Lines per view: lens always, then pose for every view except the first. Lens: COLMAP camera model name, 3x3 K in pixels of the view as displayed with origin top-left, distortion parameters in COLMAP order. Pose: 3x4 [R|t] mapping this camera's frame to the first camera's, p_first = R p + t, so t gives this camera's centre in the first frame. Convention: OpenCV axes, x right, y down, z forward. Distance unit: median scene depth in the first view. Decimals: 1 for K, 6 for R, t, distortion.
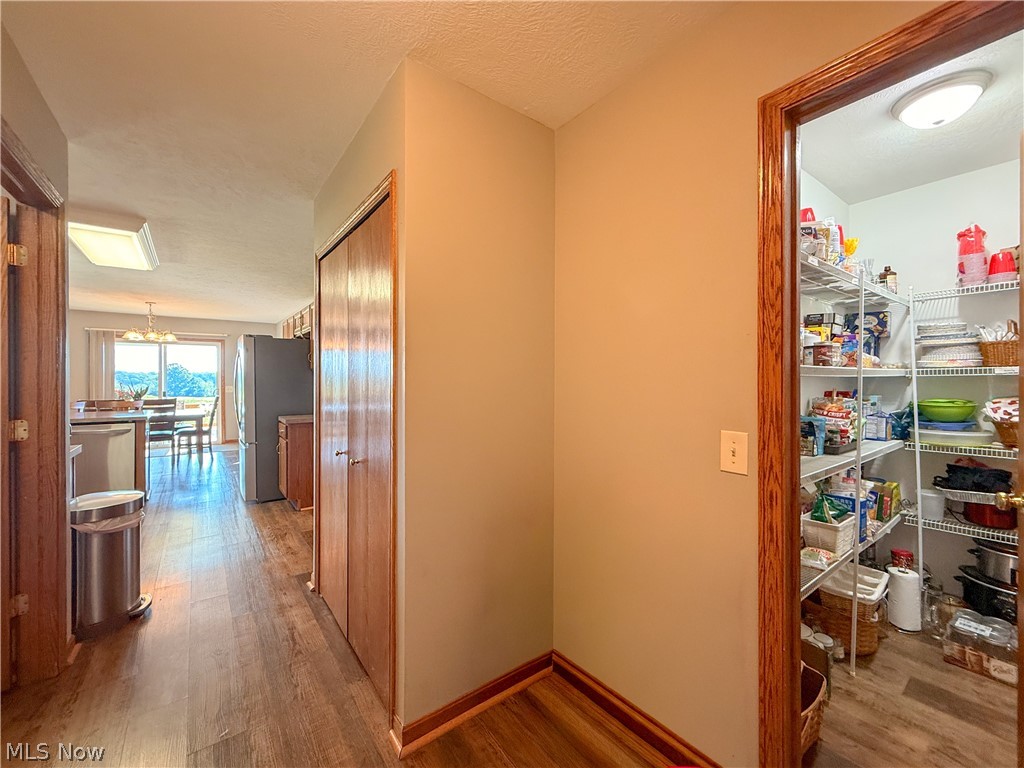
lens RADIAL K [[415.3, 0, 519.7], [0, 415.3, 380.7], [0, 0, 1]] dist [0.000520, 0.000160]
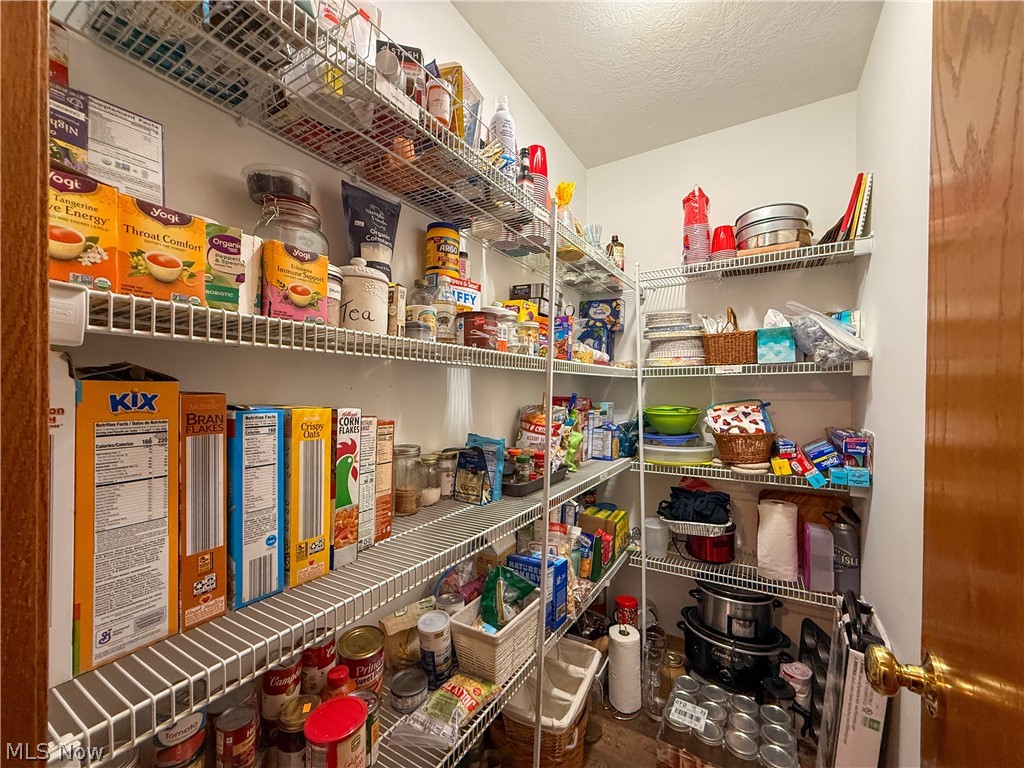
lens RADIAL K [[415.3, 0, 505.2], [0, 415.3, 392.0], [0, 0, 1]] dist [0.000520, 0.000160]
pose [[0.934059, 0.004158, 0.357094, 0.449191], [-0.006577, 0.999963, 0.005560, 0.014944], [-0.357058, -0.007542, 0.934052, 0.371867]]
